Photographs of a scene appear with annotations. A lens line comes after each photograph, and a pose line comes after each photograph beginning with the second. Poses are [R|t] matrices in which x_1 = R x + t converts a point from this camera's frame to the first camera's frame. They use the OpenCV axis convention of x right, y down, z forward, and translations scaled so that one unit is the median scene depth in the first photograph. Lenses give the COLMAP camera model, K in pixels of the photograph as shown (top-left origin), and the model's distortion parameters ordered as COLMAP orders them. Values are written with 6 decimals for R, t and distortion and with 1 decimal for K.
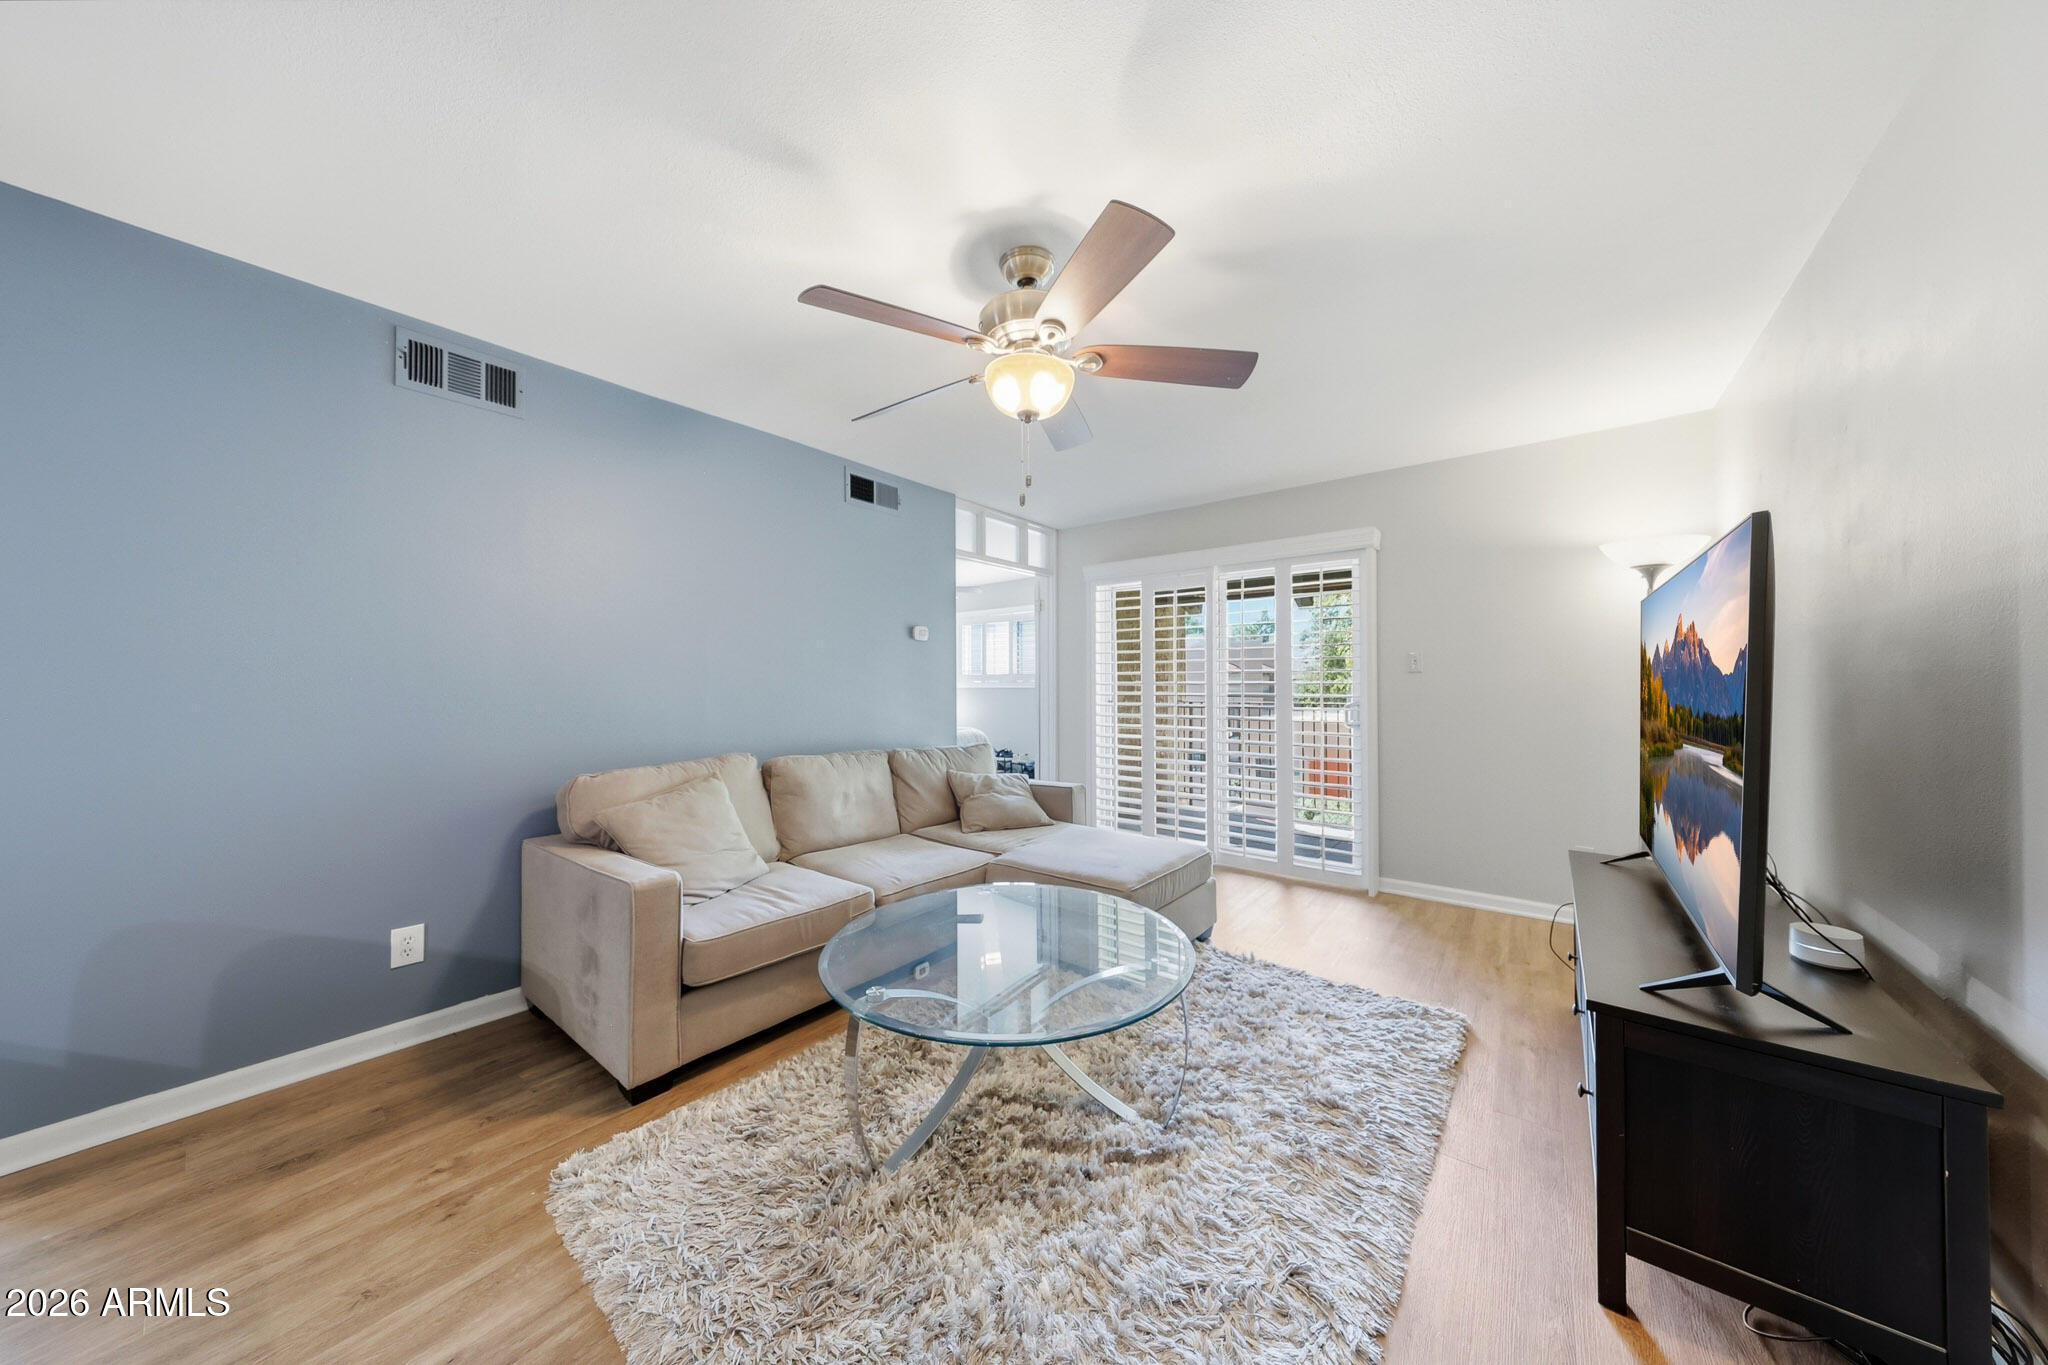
lens RADIAL K [[650.8, 0, 1027.4], [0, 650.8, 674.0], [0, 0, 1]] dist [0.001988, -0.000268]
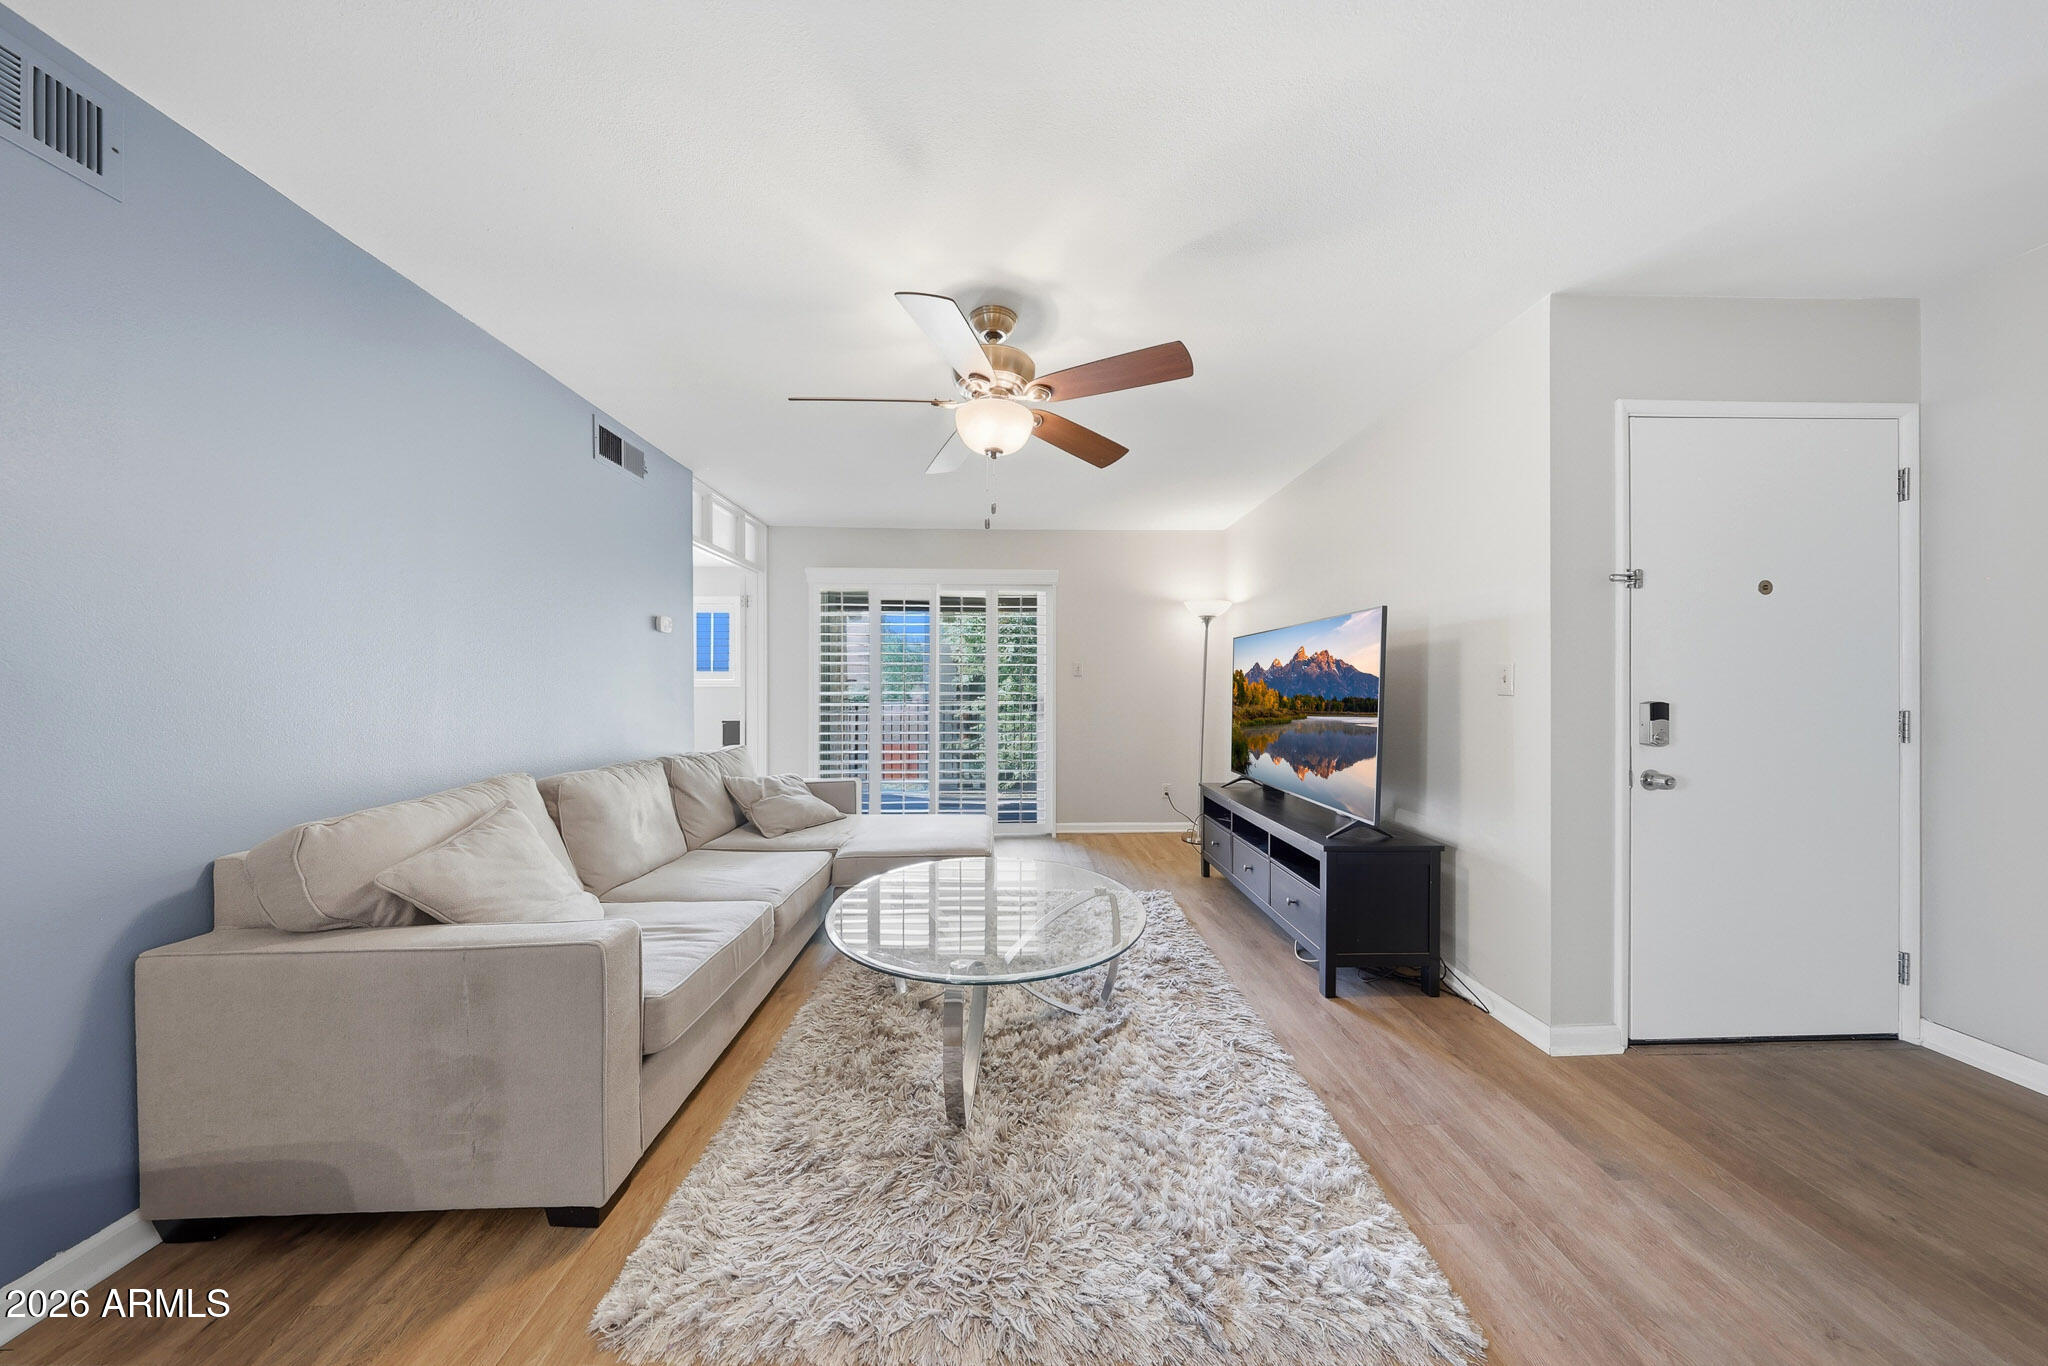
lens RADIAL K [[601.9, 0, 1026.5], [0, 601.9, 686.5], [0, 0, 1]] dist [-0.002245, 0.000174]
pose [[0.766036, 0.000626, 0.642797, -0.515757], [-0.014102, 0.999775, 0.015832, 0.001390], [-0.642643, -0.021192, 0.765873, 0.107006]]
